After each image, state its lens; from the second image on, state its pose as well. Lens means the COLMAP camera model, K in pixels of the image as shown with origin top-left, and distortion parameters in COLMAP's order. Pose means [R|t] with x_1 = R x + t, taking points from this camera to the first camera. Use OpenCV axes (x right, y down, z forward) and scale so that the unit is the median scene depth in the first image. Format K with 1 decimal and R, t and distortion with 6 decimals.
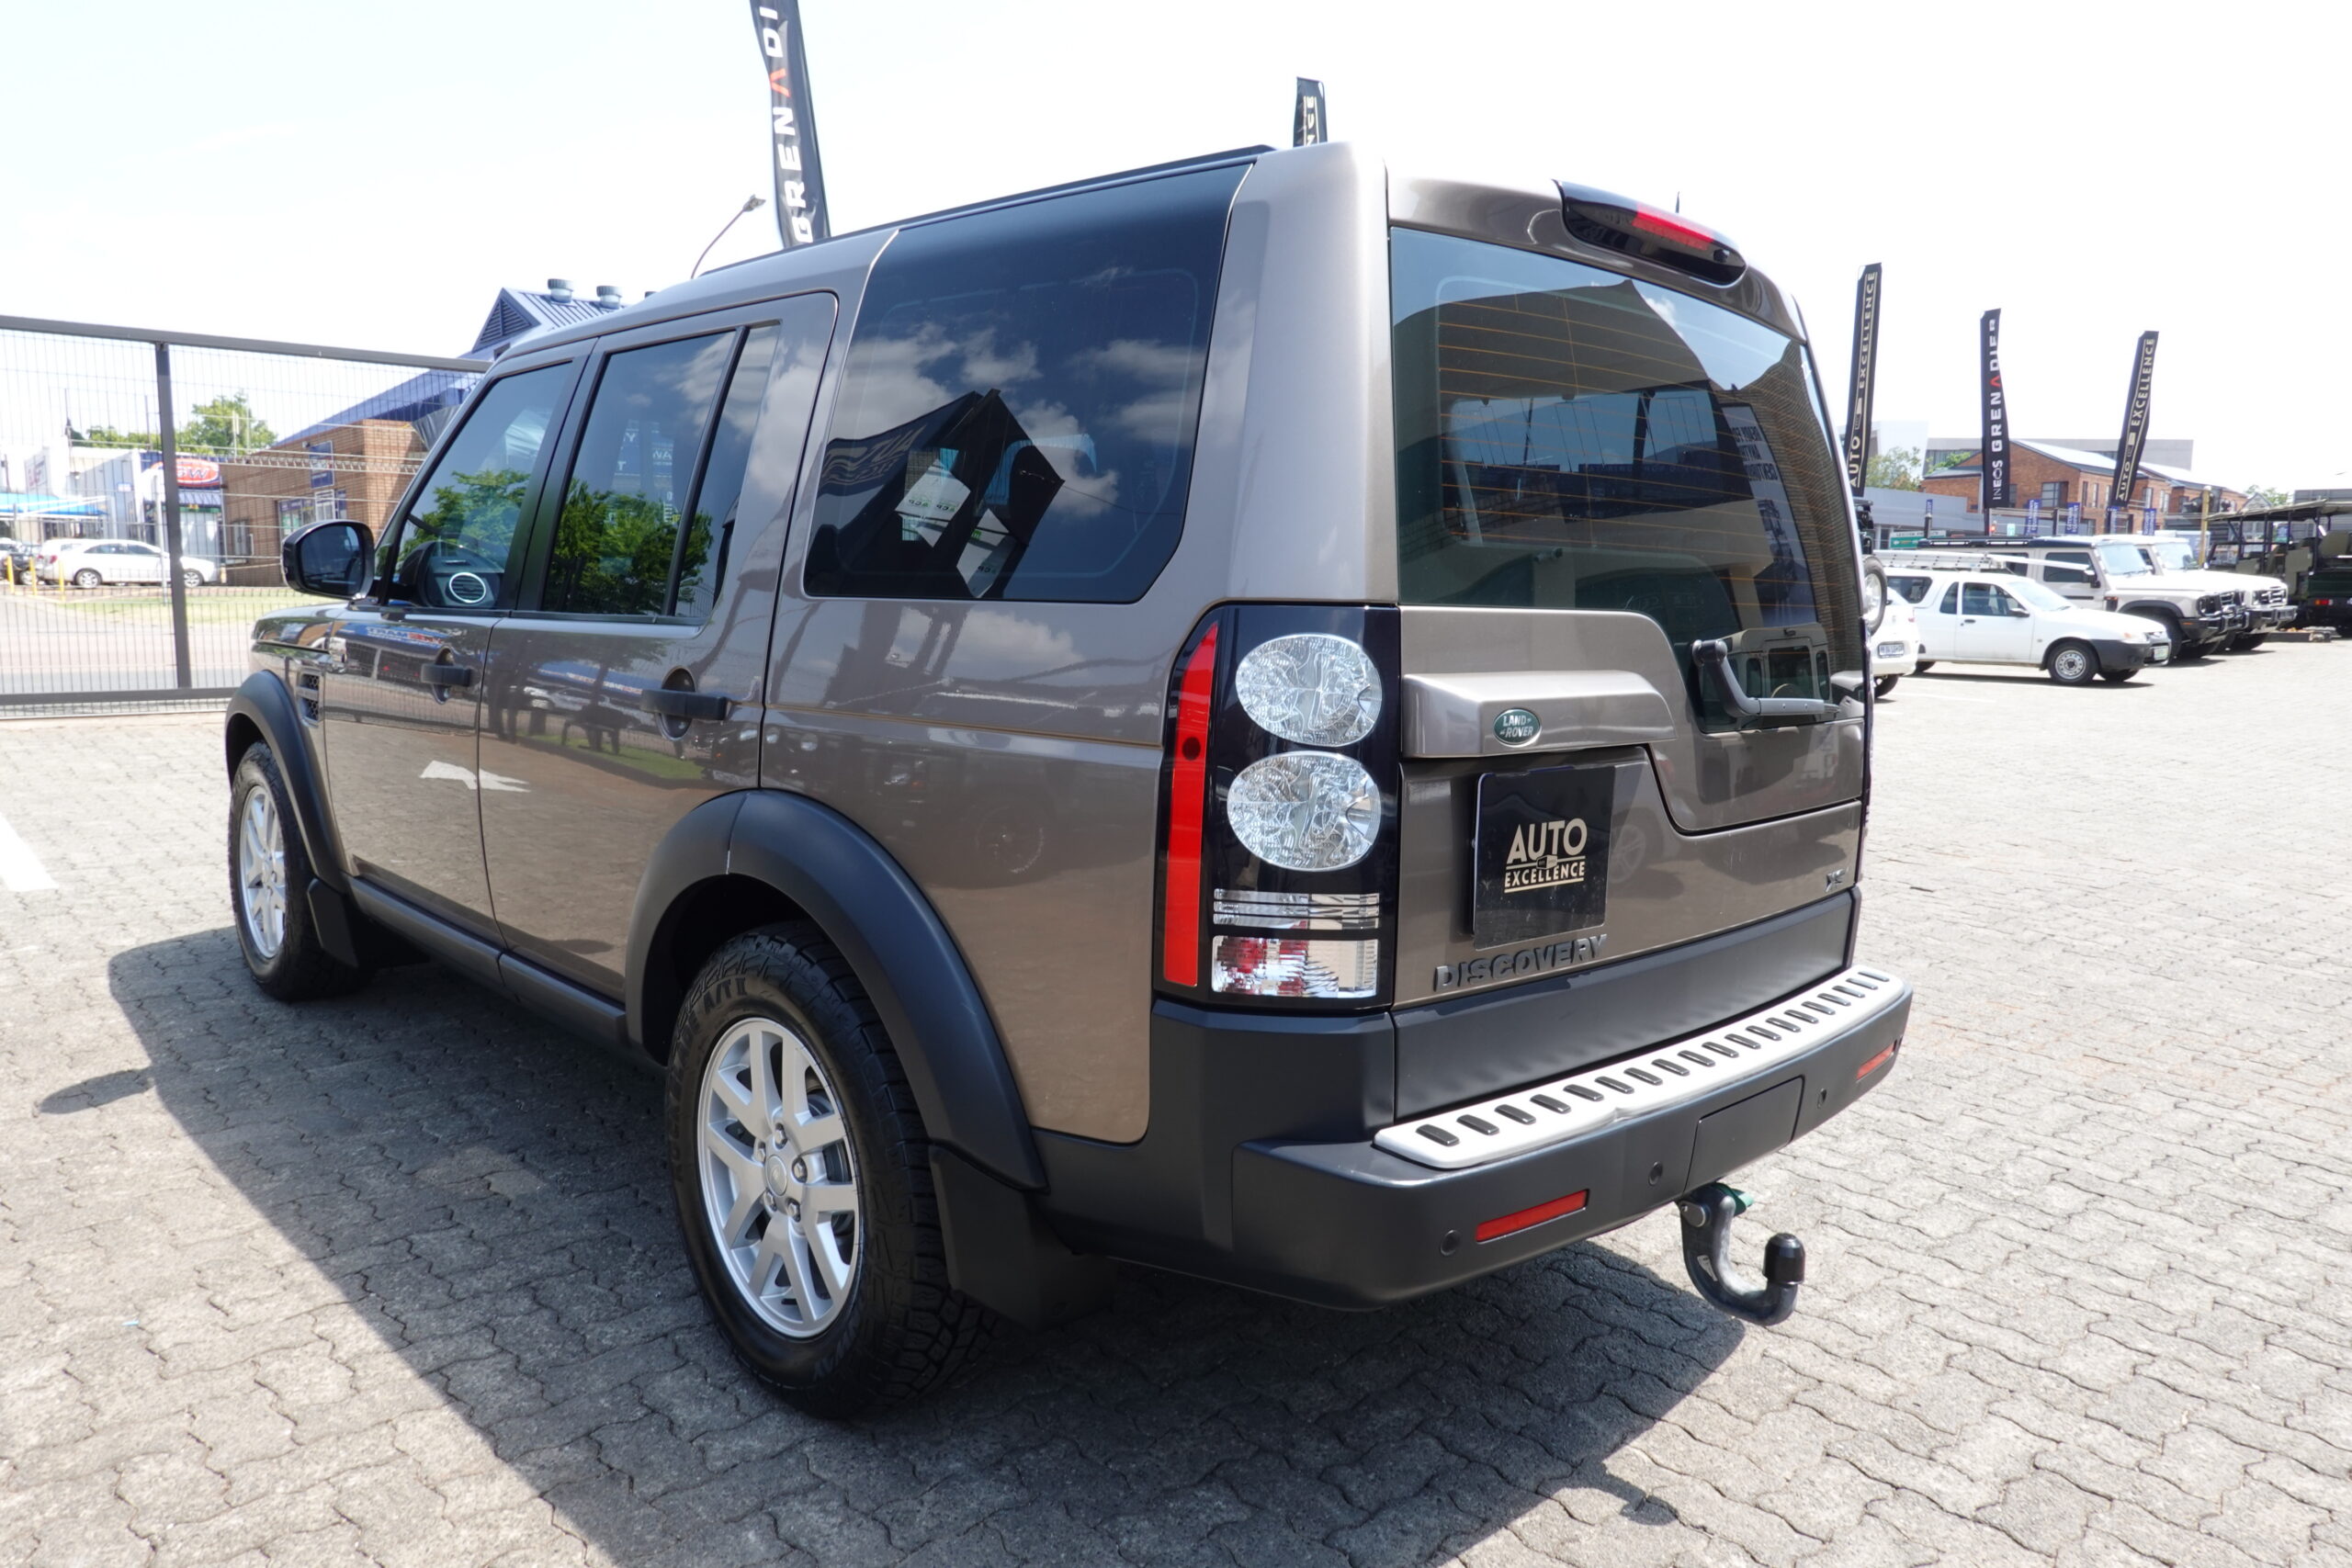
lens RADIAL K [[1576.5, 0, 1176.0], [0, 1576.5, 784.0], [0, 0, 1]] dist [-0.005559, 0.003554]
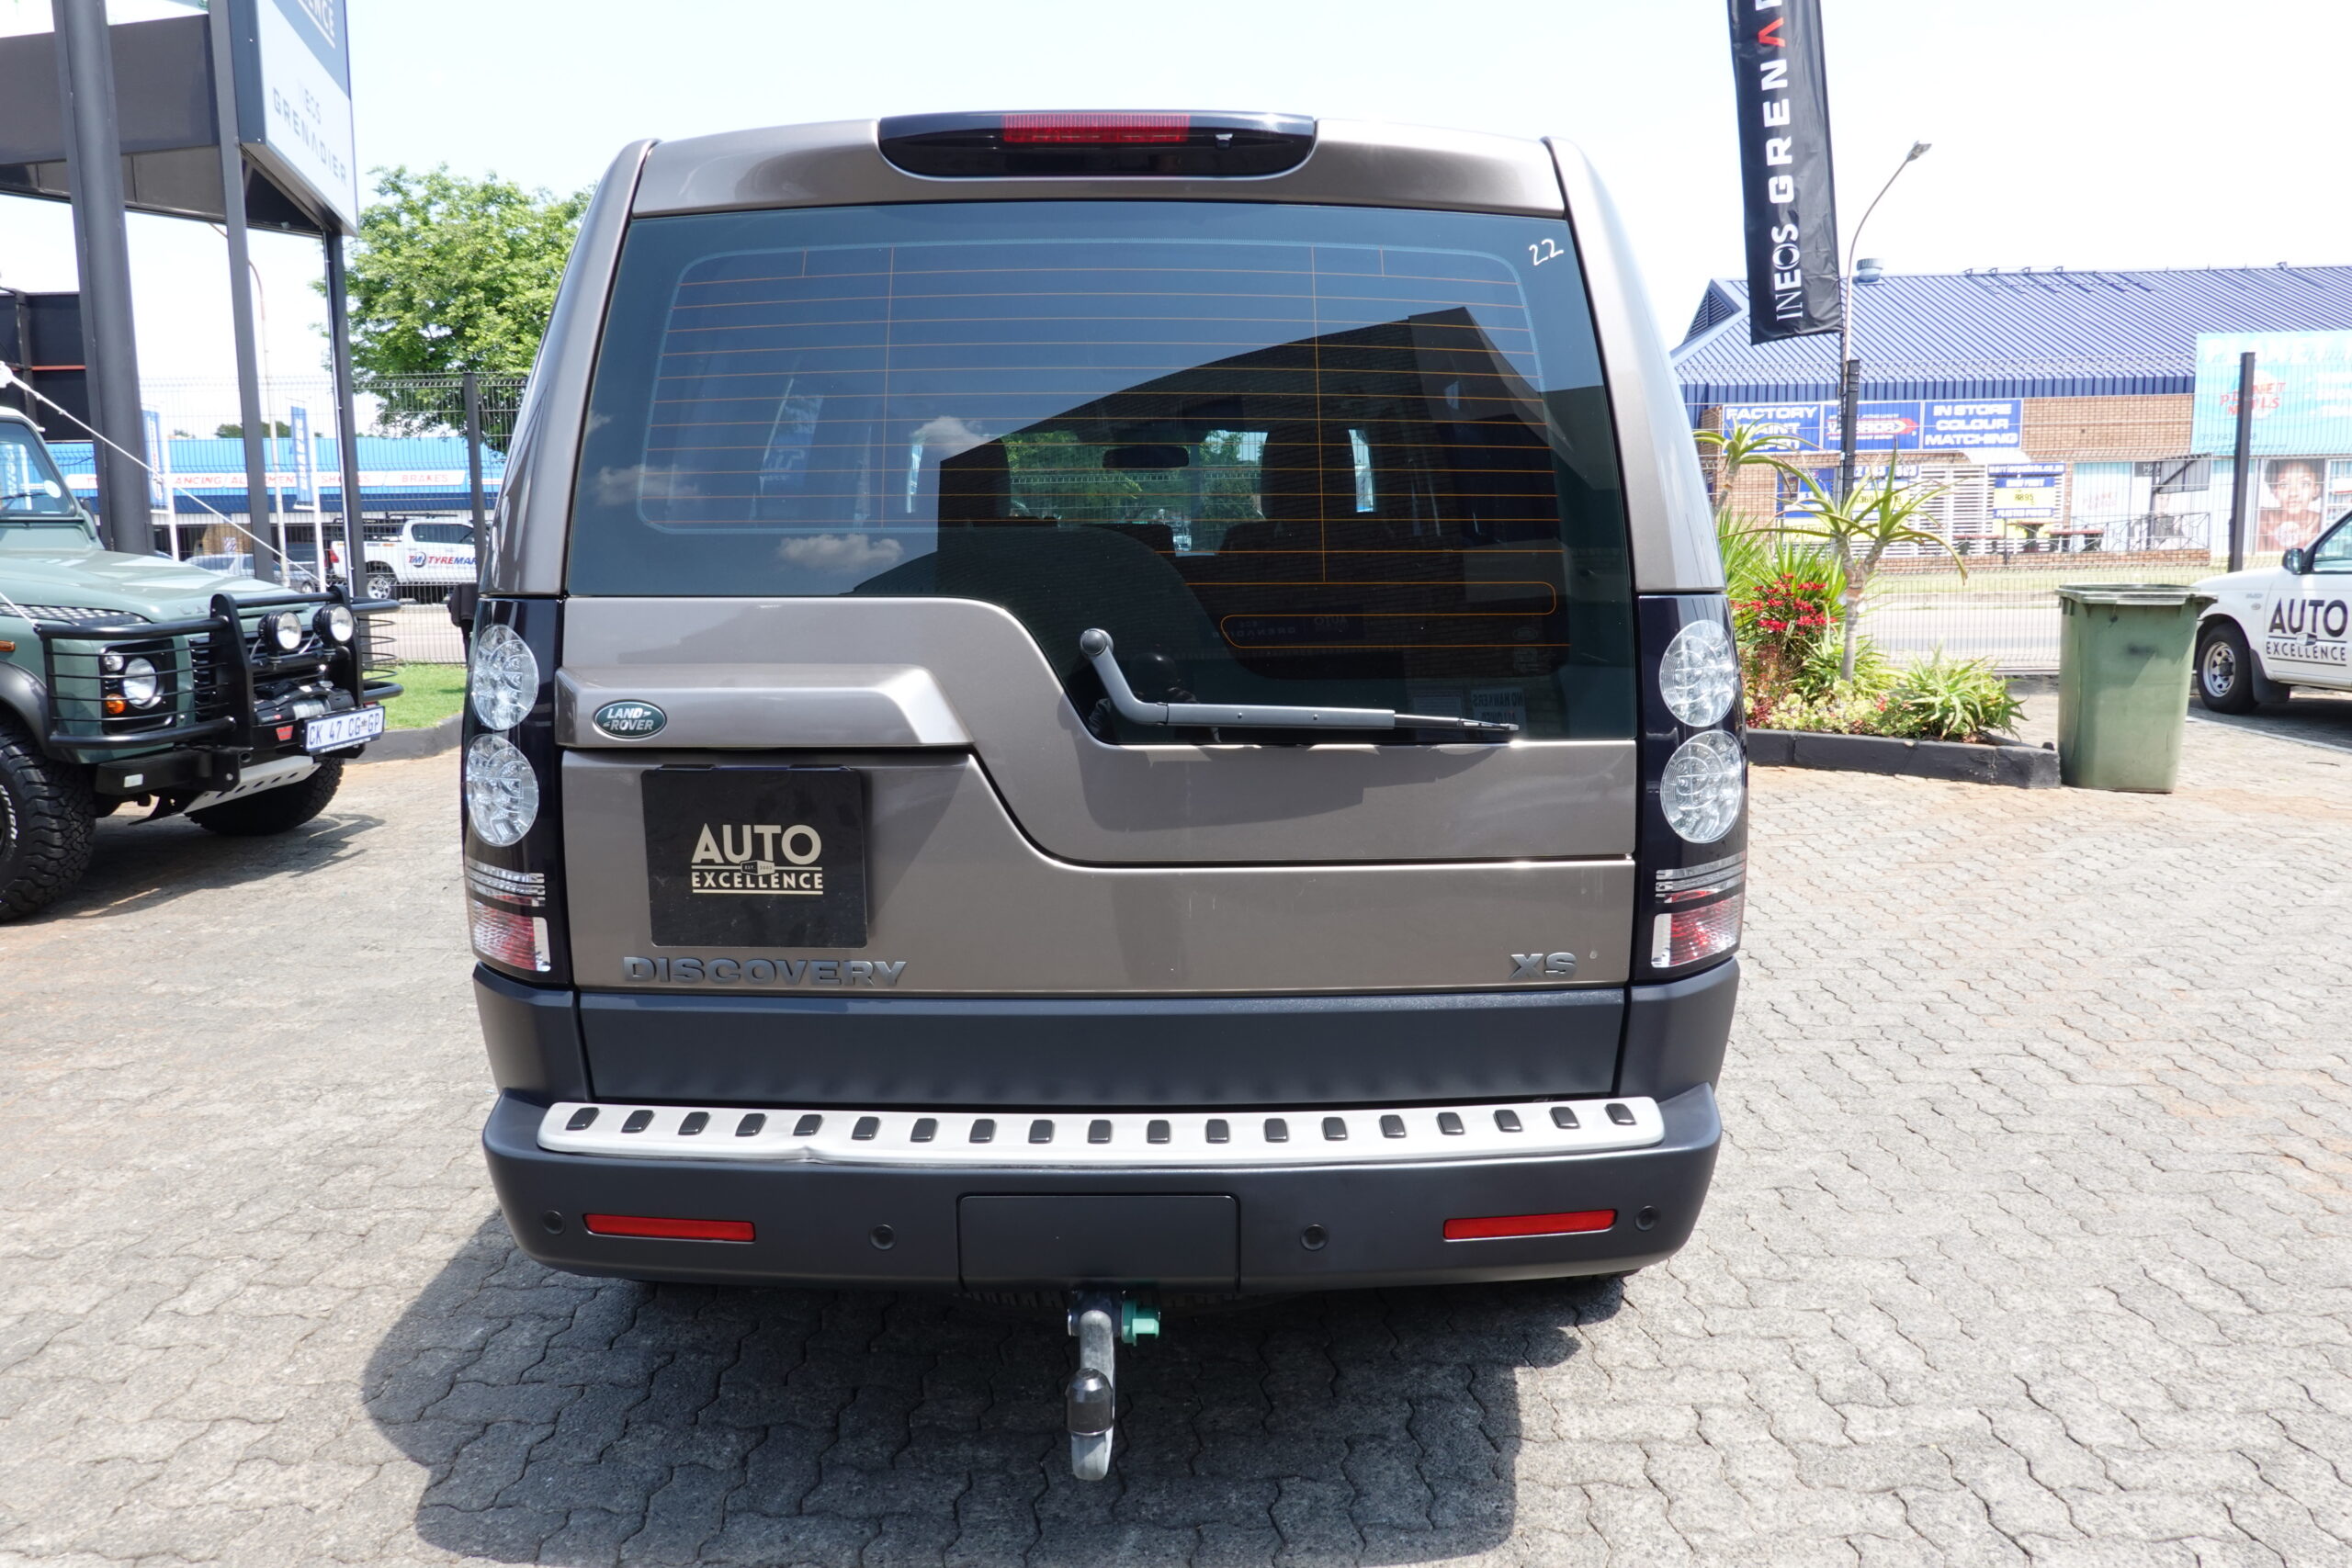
lens RADIAL K [[1576.5, 0, 1176.0], [0, 1576.5, 784.0], [0, 0, 1]] dist [-0.005559, 0.003554]
pose [[0.723769, 0.071728, -0.686304, 0.842677], [-0.062505, 0.997309, 0.038315, -0.040948], [0.687205, 0.015166, 0.726305, 0.393726]]
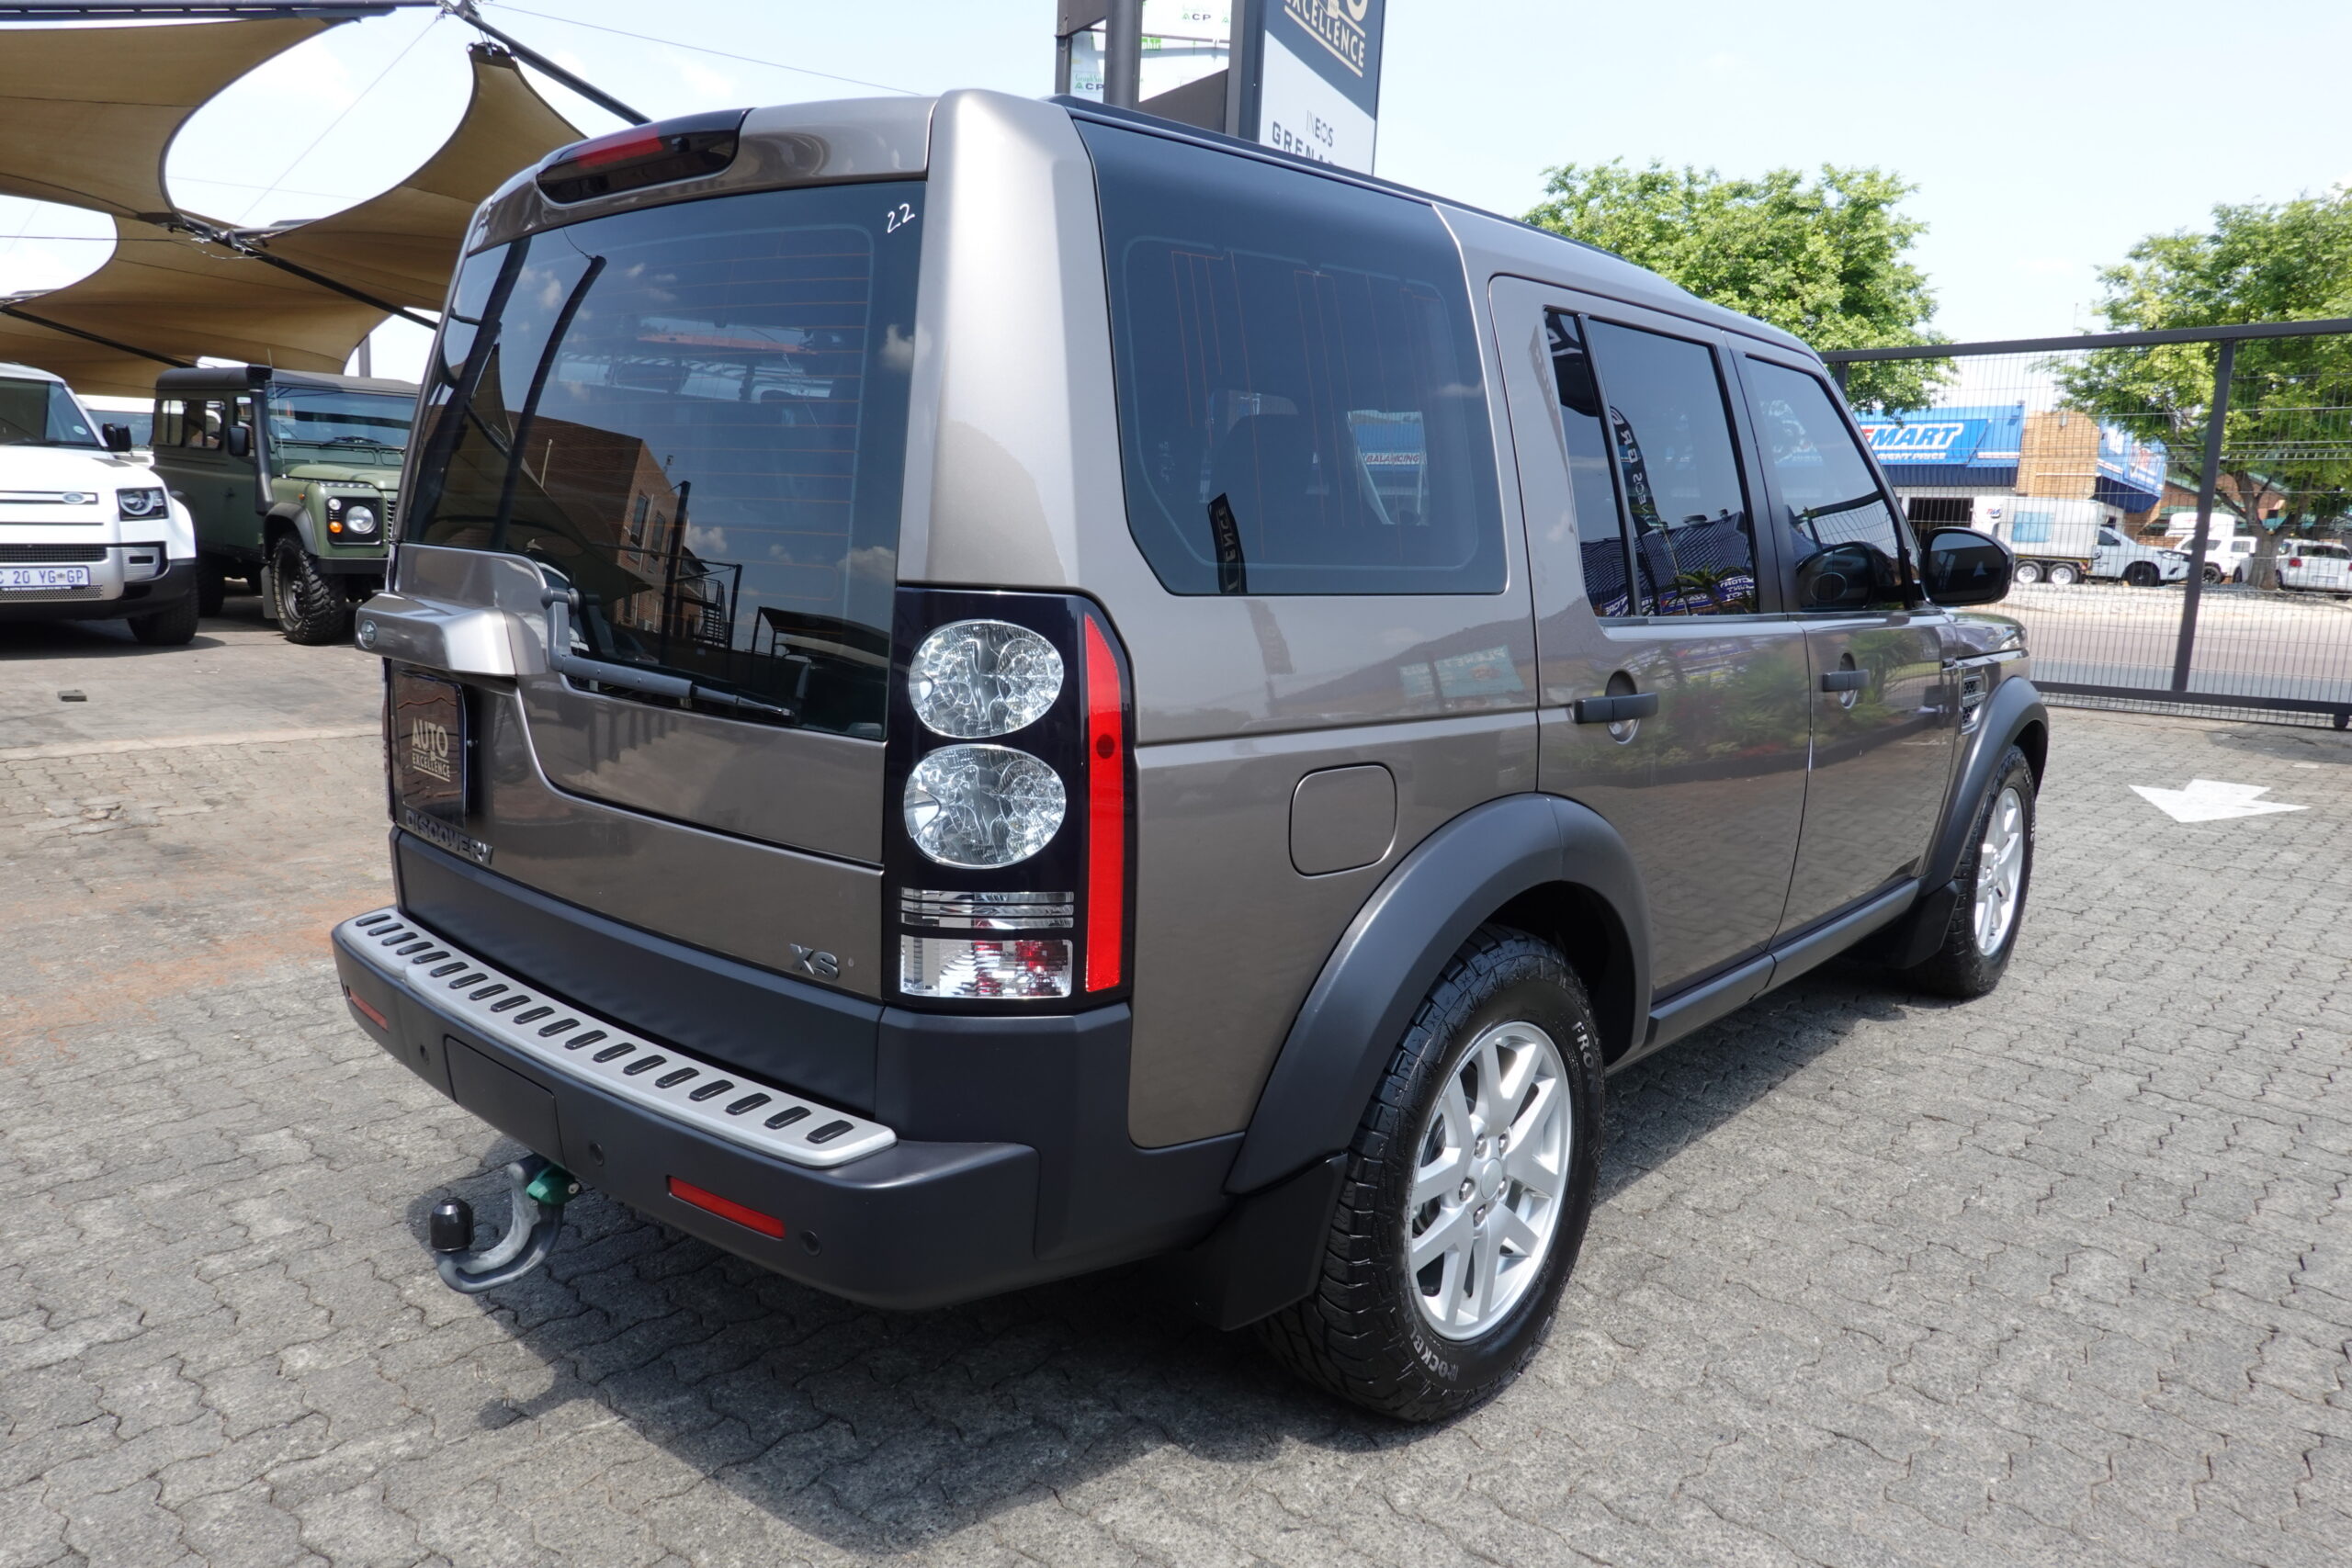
lens RADIAL K [[1576.5, 0, 1176.0], [0, 1576.5, 784.0], [0, 0, 1]] dist [-0.005559, 0.003554]
pose [[0.074211, 0.144133, -0.986772, 1.212550], [-0.148246, 0.980100, 0.132009, -0.147918], [0.986162, 0.136488, 0.094102, 1.218222]]
